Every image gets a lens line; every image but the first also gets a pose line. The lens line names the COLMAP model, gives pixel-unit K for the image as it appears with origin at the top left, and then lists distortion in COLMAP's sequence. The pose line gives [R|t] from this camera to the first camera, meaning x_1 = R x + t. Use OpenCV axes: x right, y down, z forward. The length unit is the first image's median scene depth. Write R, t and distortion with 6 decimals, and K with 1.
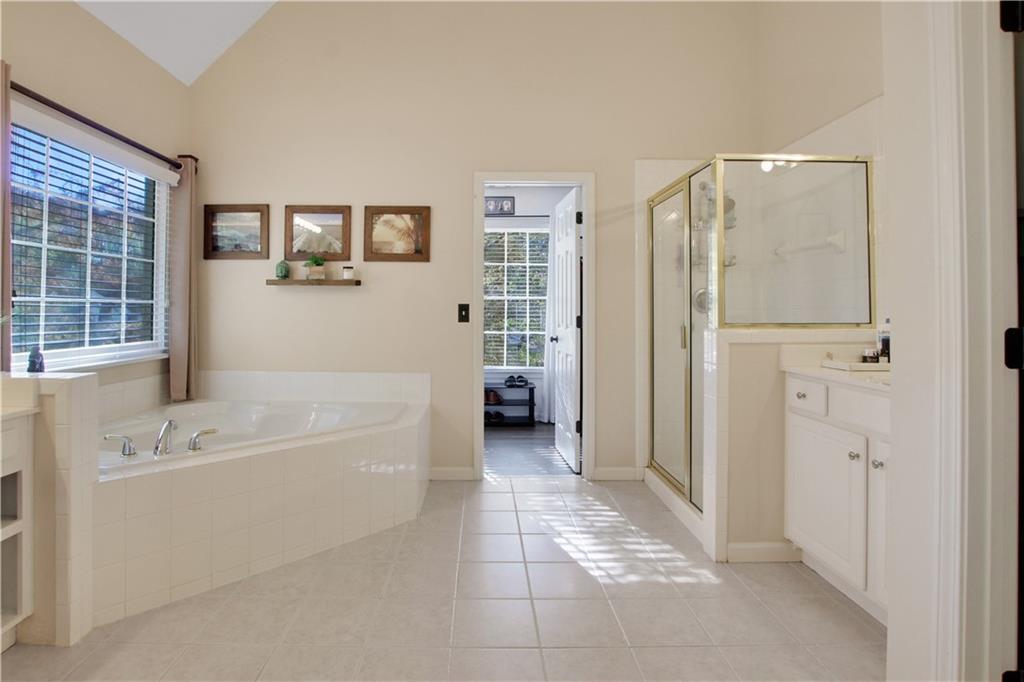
lens RADIAL K [[492.6, 0, 479.8], [0, 492.6, 298.3], [0, 0, 1]] dist [-0.021747, 0.002259]
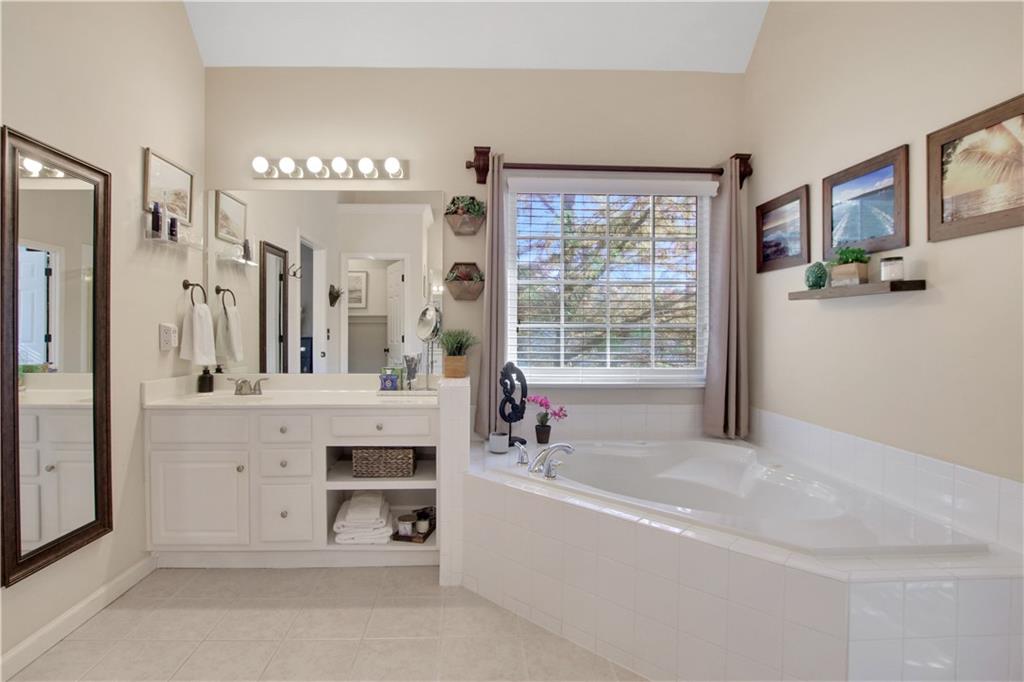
lens RADIAL K [[515.1, 0, 505.4], [0, 515.1, 332.0], [0, 0, 1]] dist [-0.027645, 0.004593]
pose [[0.056484, 0.001618, -0.998402, 0.277373], [0.021676, 0.999761, 0.002846, 0.008105], [0.998168, -0.021802, 0.056436, 0.533338]]
